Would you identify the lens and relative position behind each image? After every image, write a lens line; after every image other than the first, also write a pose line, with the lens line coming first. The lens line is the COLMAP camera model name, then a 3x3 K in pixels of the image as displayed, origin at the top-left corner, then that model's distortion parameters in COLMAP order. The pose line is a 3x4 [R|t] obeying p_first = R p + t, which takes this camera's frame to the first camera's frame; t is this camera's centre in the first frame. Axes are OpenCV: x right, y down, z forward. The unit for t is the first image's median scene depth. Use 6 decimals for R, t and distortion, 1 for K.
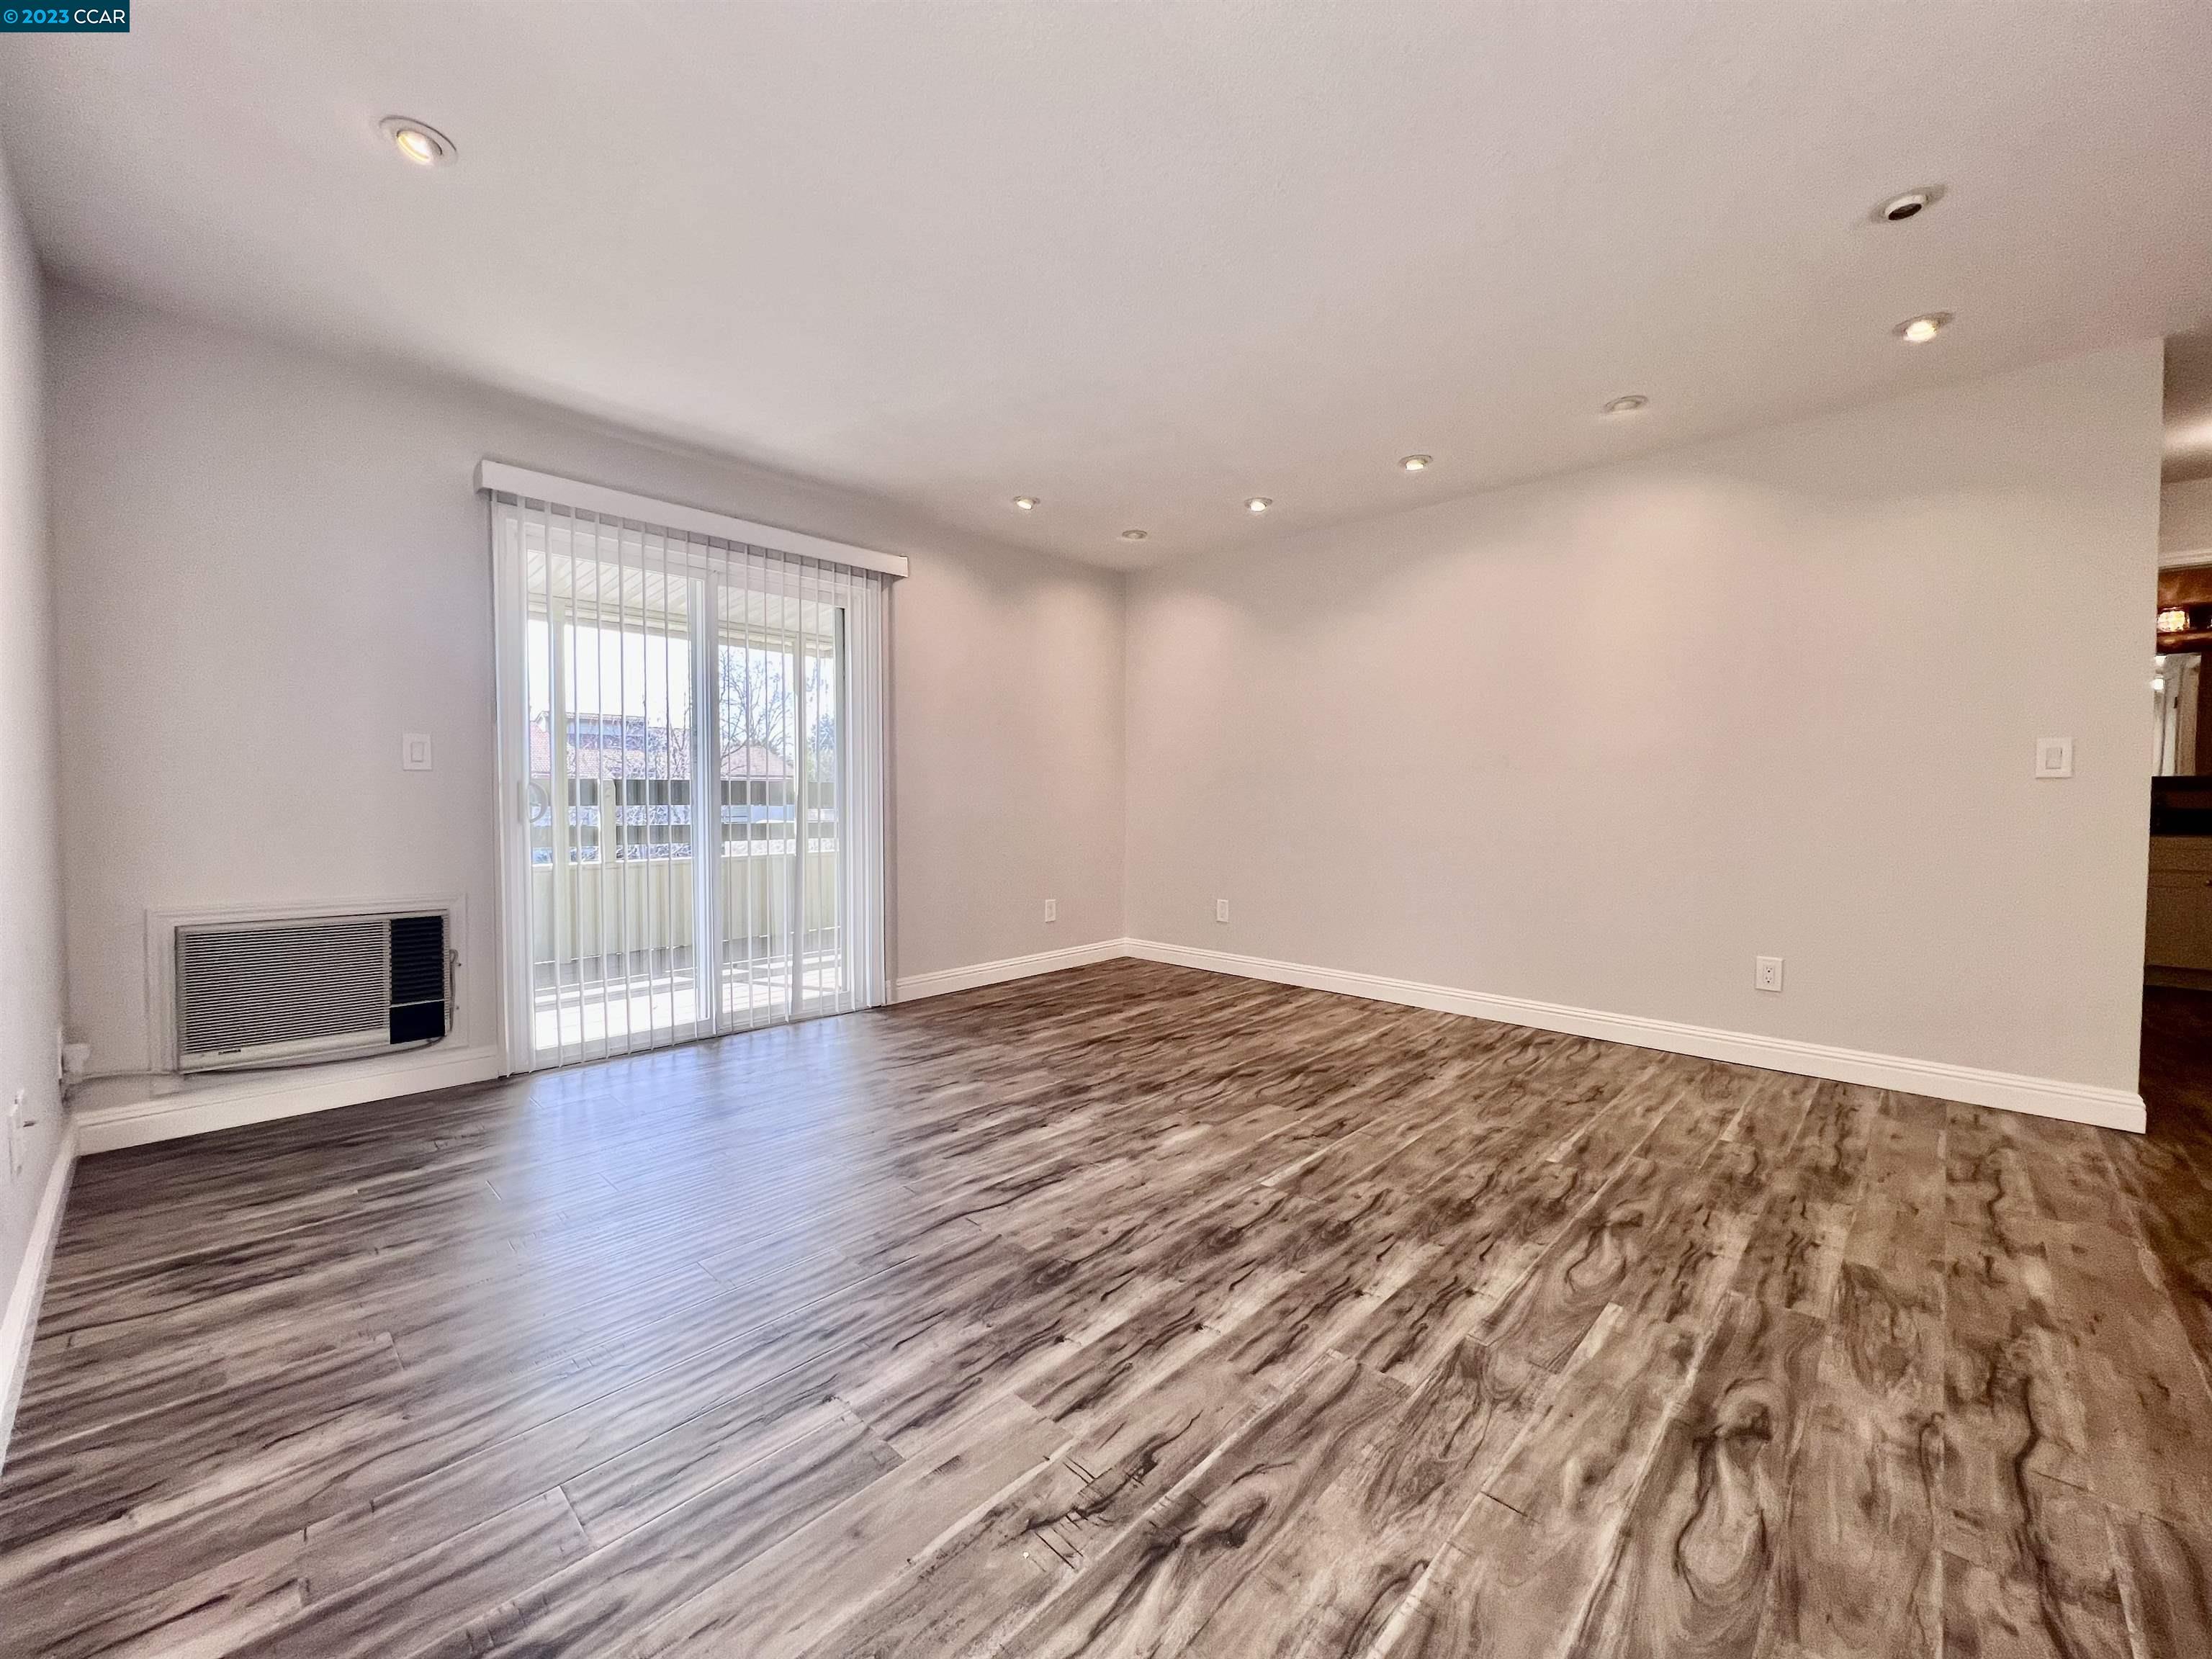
lens RADIAL K [[883.8, 0, 1103.9], [0, 883.8, 823.7], [0, 0, 1]] dist [-0.000564, 0.000063]
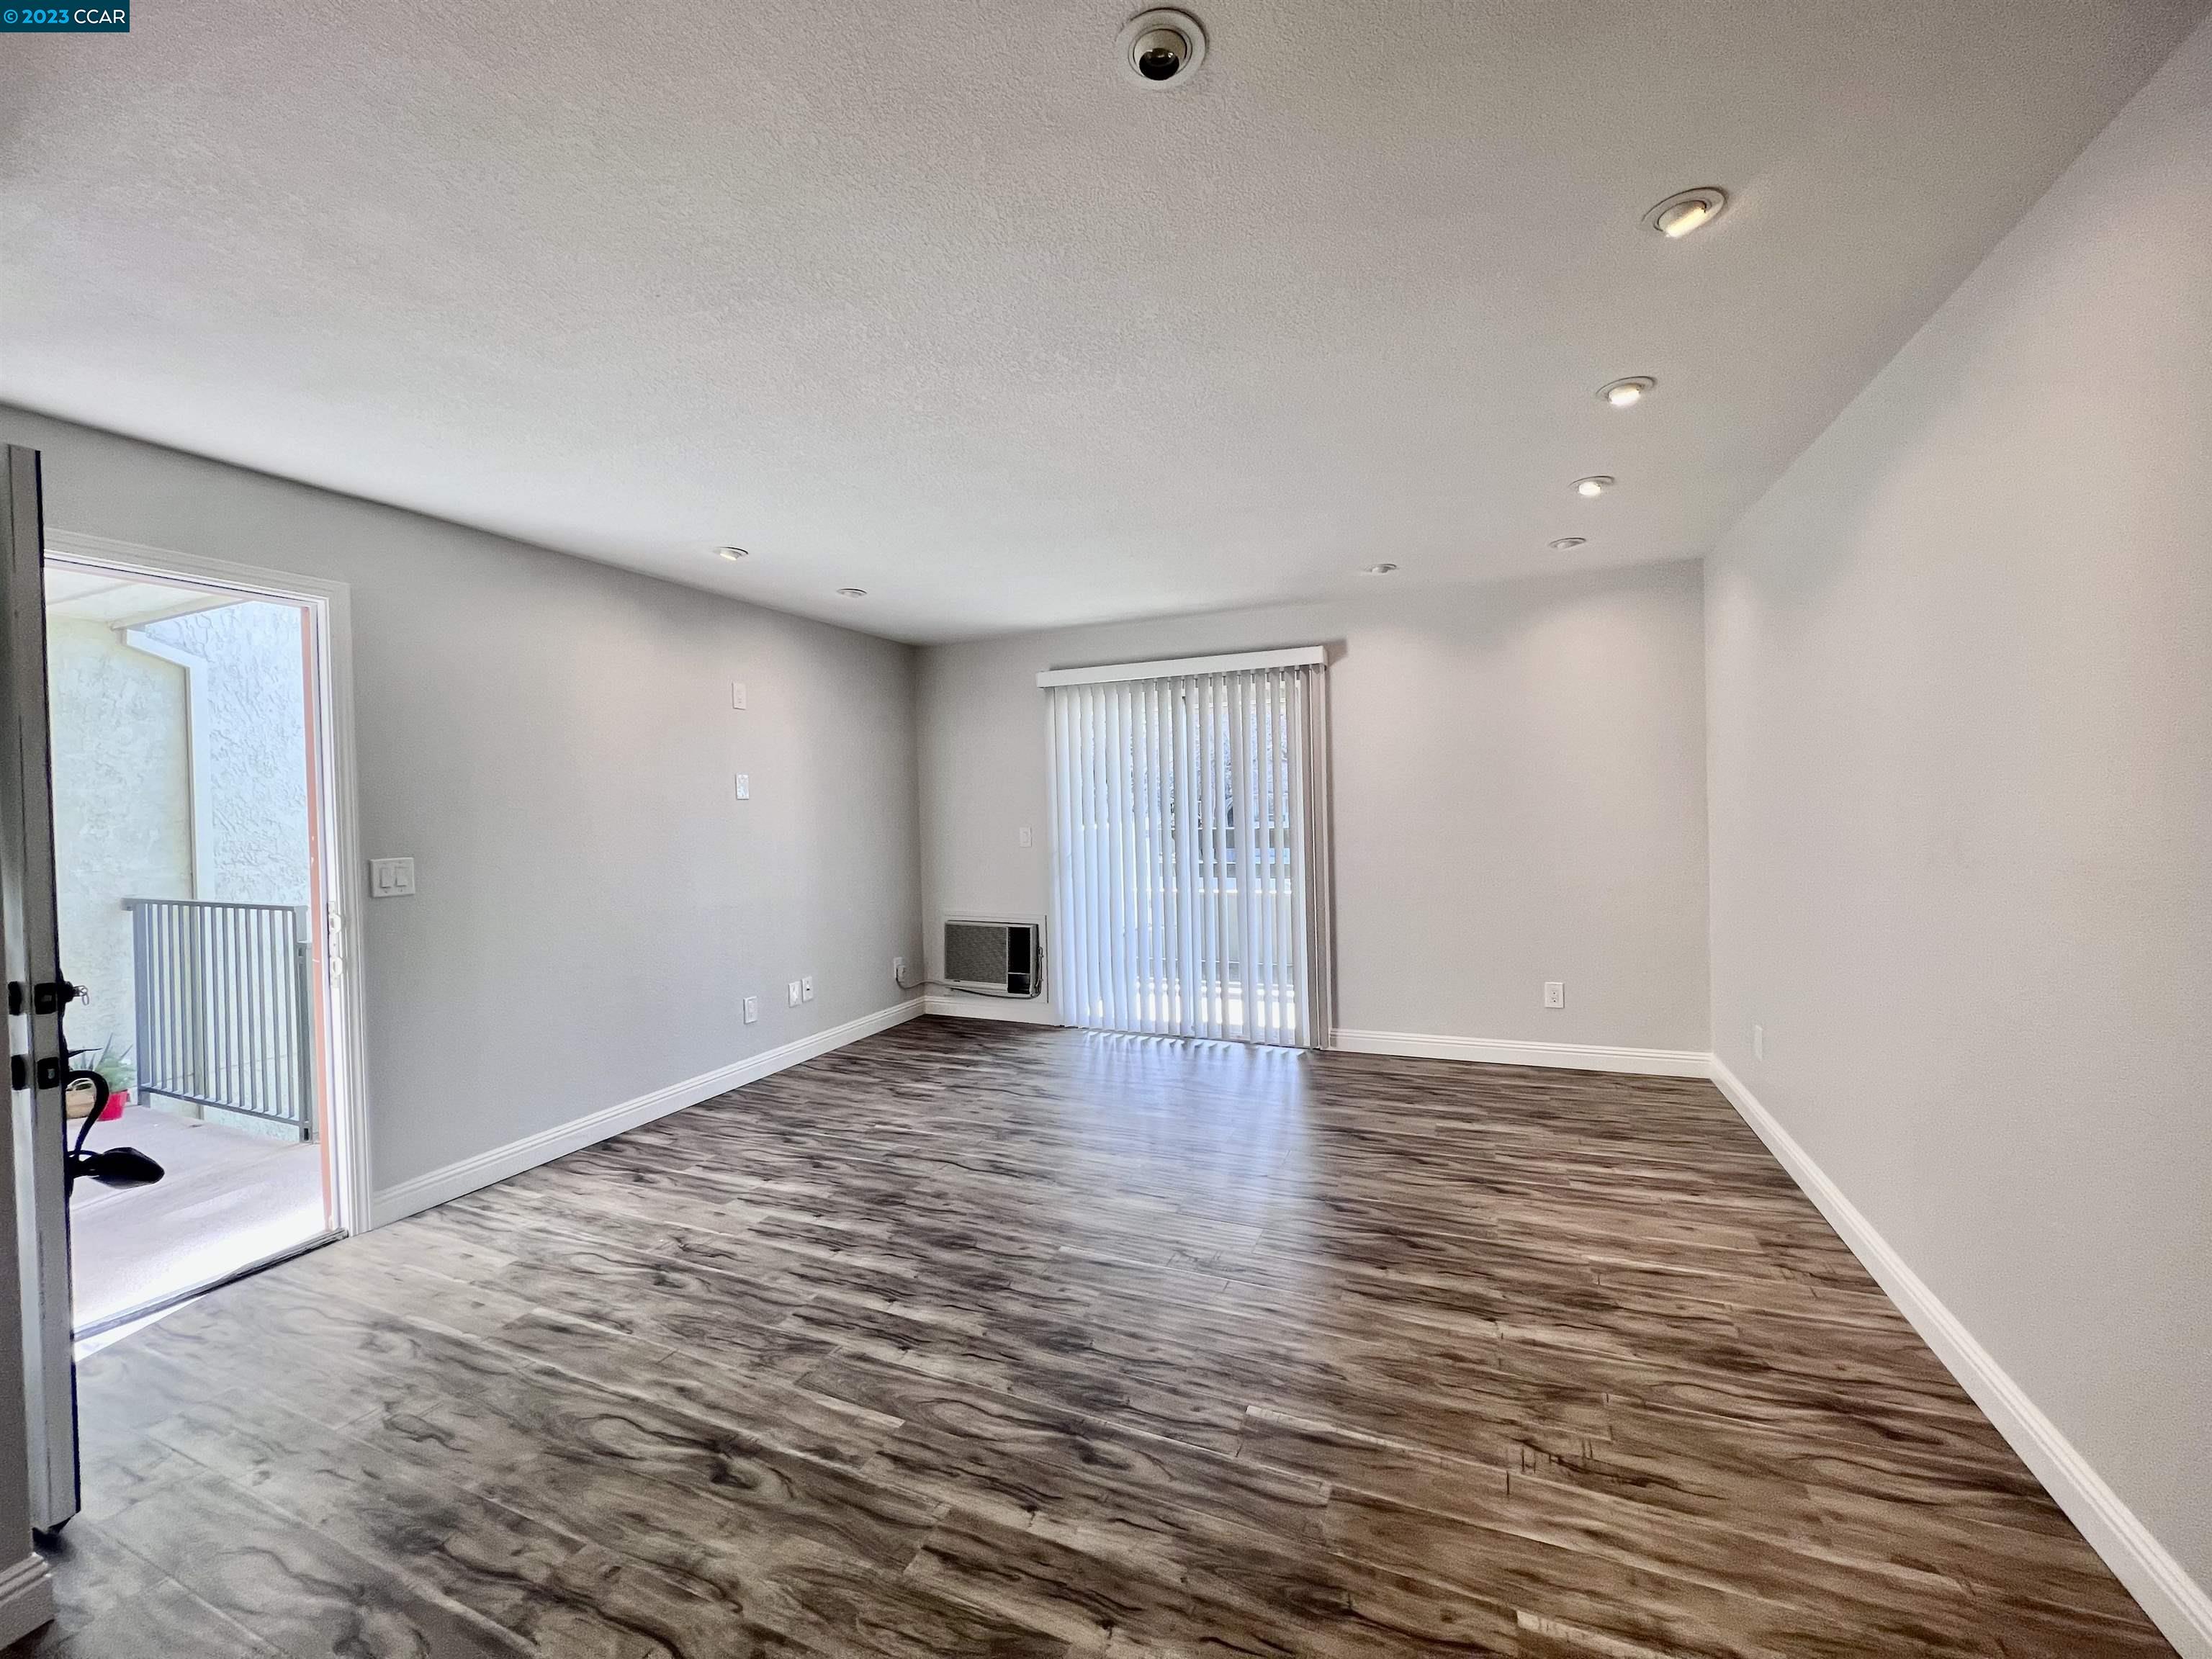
lens RADIAL K [[883.8, 0, 1102.5], [0, 883.8, 819.9], [0, 0, 1]] dist [-0.000564, 0.000063]
pose [[0.347199, -0.000640, -0.937791, 1.451809], [-0.003678, 0.999991, -0.002045, -0.164981], [0.937784, 0.004159, 0.347193, 0.738736]]
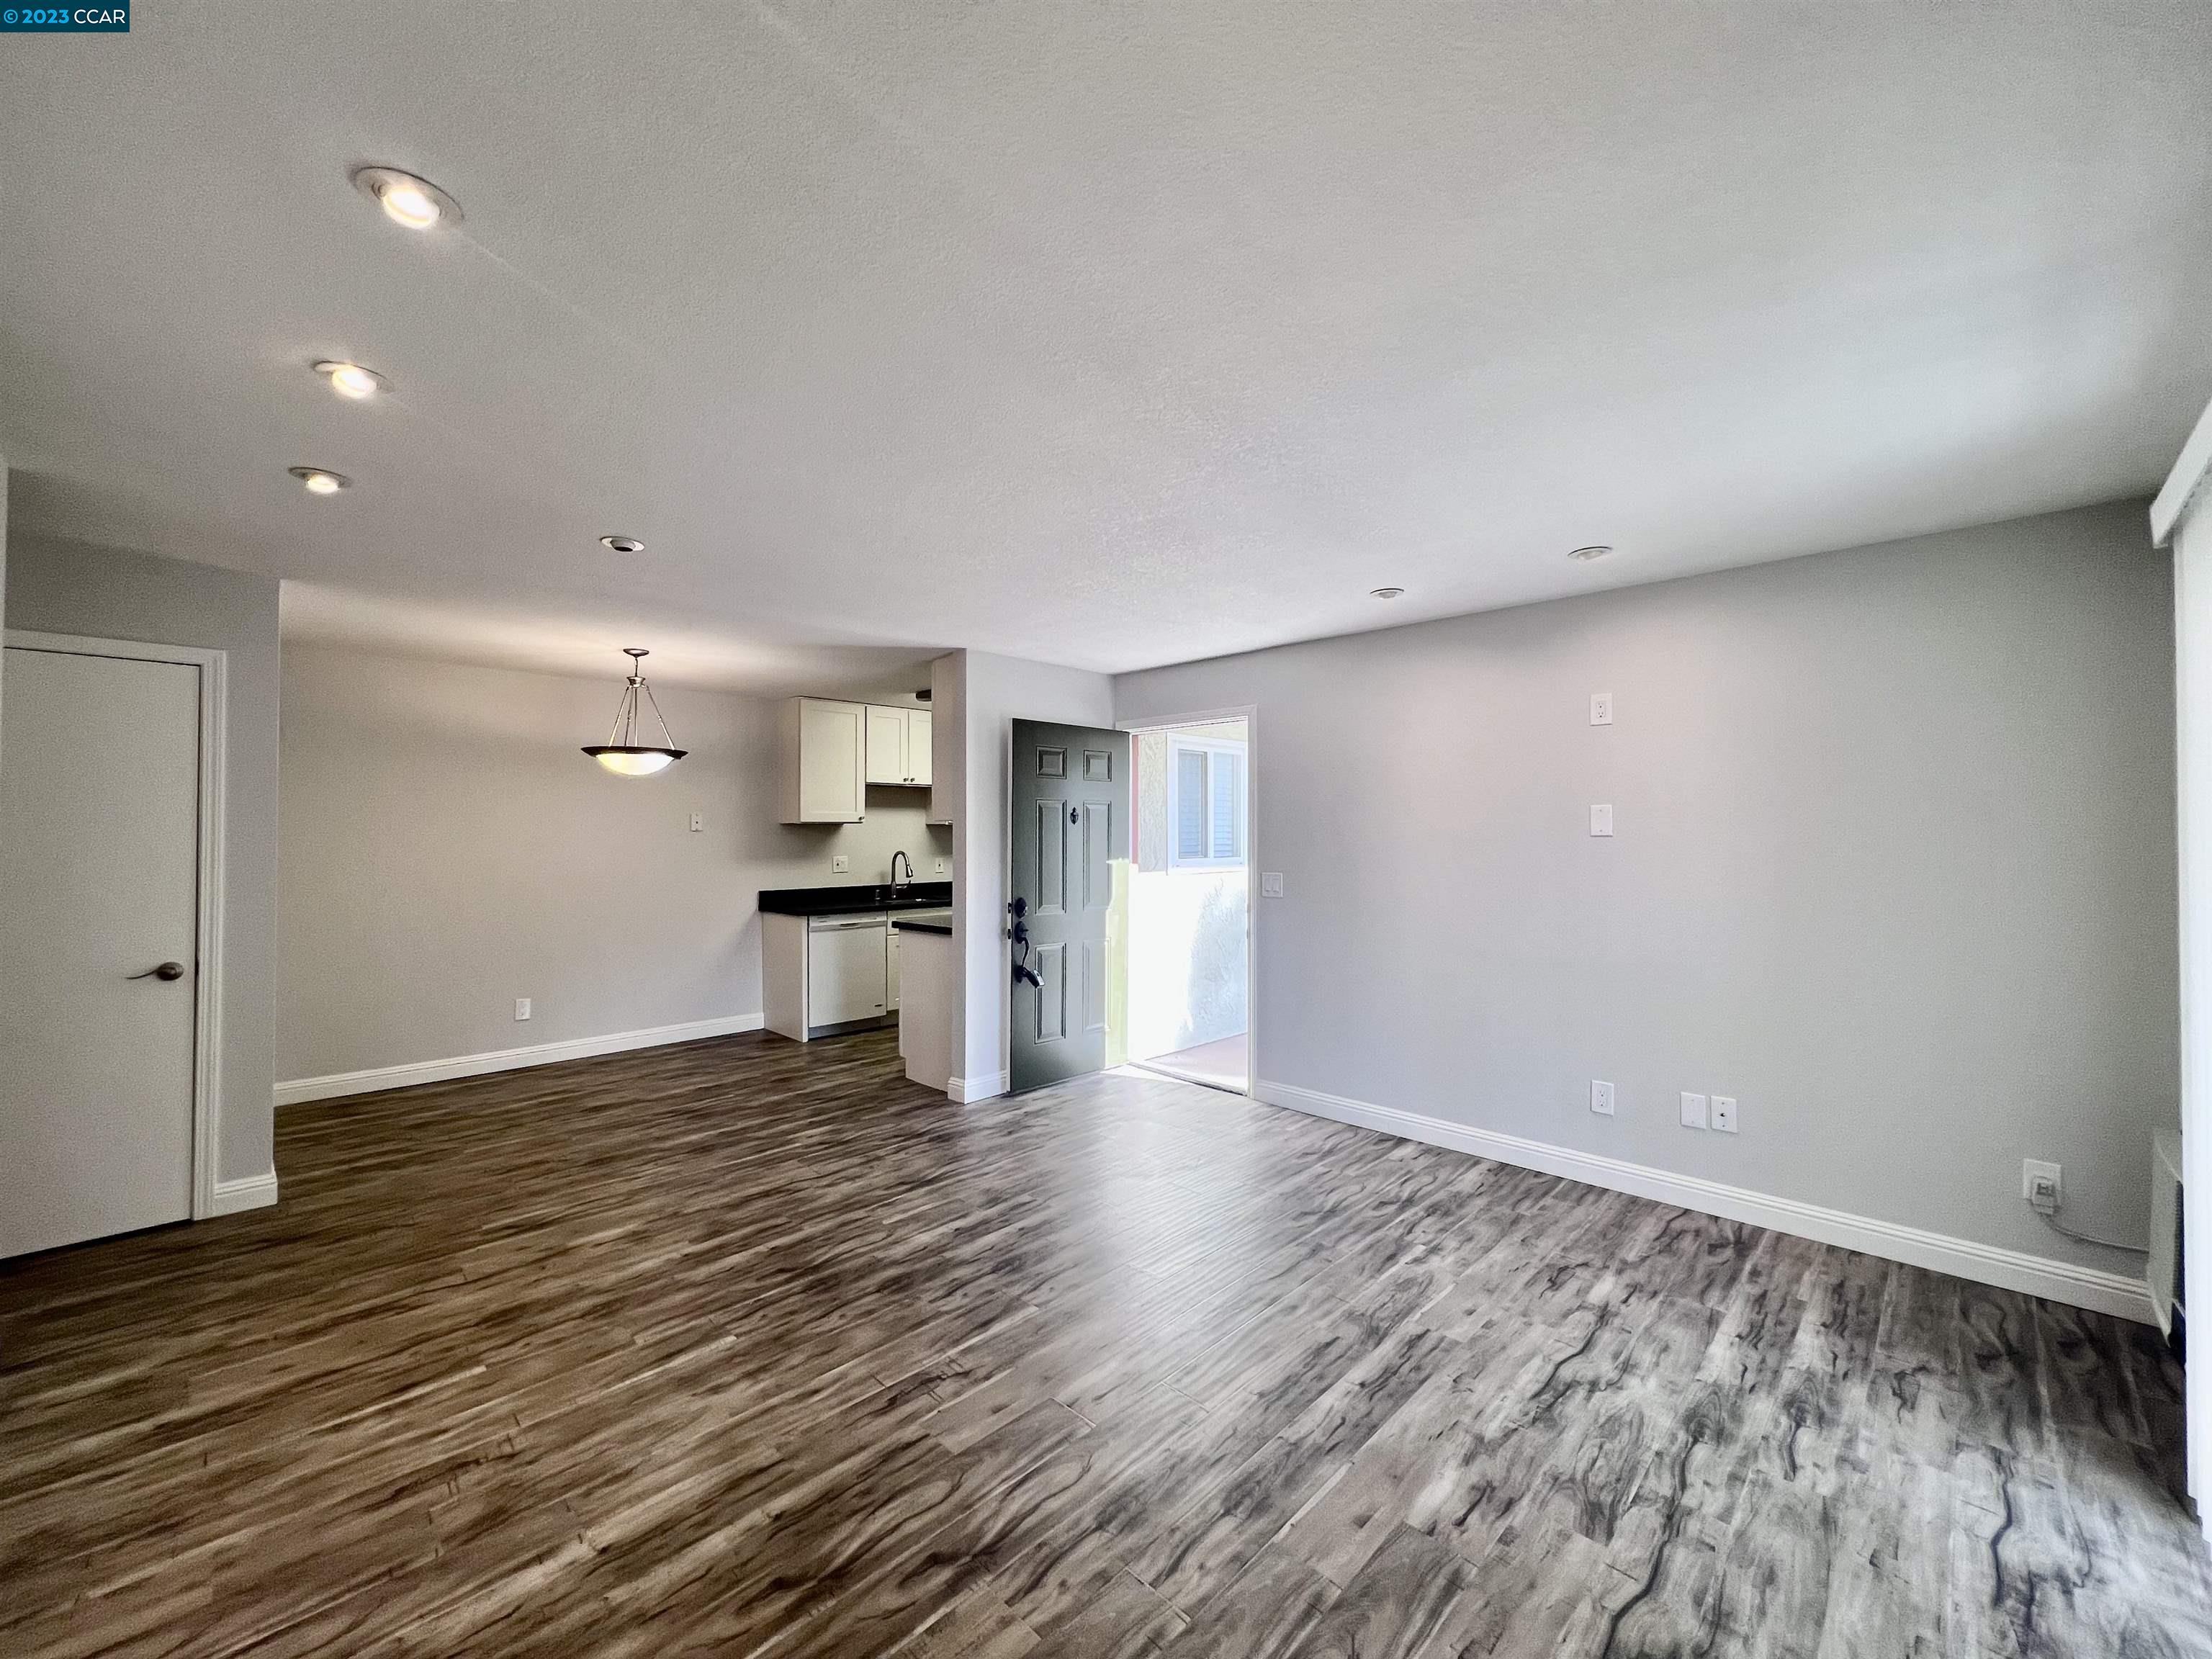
lens RADIAL K [[883.8, 0, 1106.0], [0, 883.8, 821.5], [0, 0, 1]] dist [-0.000564, 0.000063]
pose [[-0.999901, -0.005909, 0.012753, 0.091875], [-0.005669, 0.999809, 0.018722, -0.272137], [-0.012862, 0.018648, -0.999743, 2.417094]]
